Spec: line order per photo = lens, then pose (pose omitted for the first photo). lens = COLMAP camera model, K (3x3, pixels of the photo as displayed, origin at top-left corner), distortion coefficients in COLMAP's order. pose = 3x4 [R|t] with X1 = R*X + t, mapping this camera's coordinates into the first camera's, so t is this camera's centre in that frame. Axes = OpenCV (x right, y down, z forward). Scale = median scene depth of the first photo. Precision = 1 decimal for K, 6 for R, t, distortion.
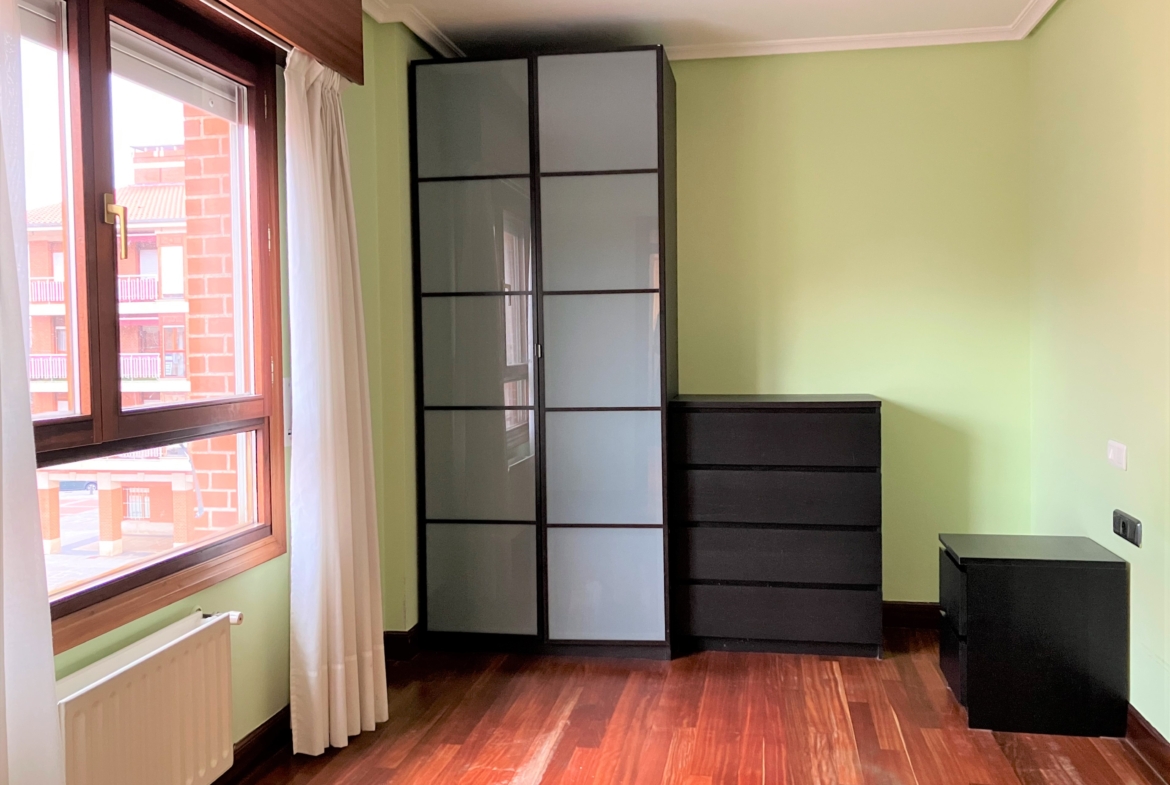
lens RADIAL K [[1021.9, 0, 571.3], [0, 1021.9, 416.3], [0, 0, 1]] dist [0.045689, -0.001419]
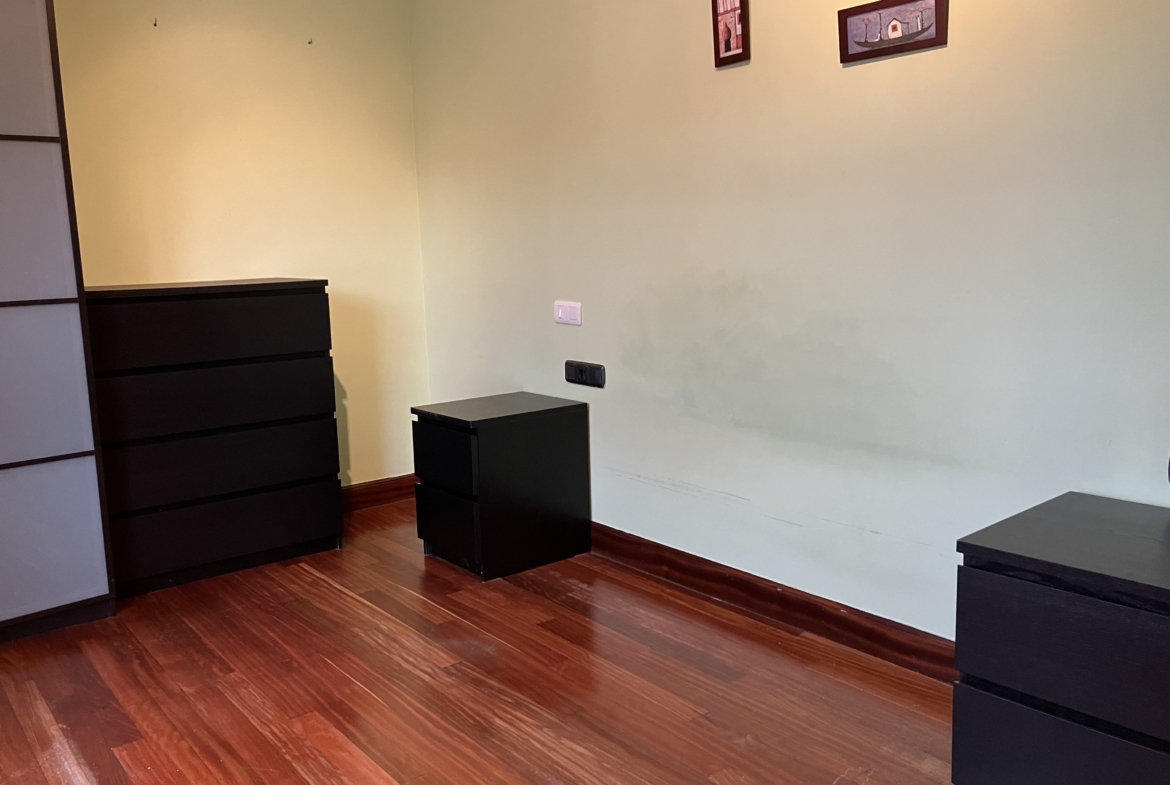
lens RADIAL K [[975.1, 0, 583.8], [0, 975.1, 393.5], [0, 0, 1]] dist [0.021789, -0.009946]
pose [[0.656172, -0.124768, 0.744226, -0.261302], [0.076408, 0.992153, 0.098965, 0.020485], [-0.750733, -0.008073, 0.660556, 0.262872]]
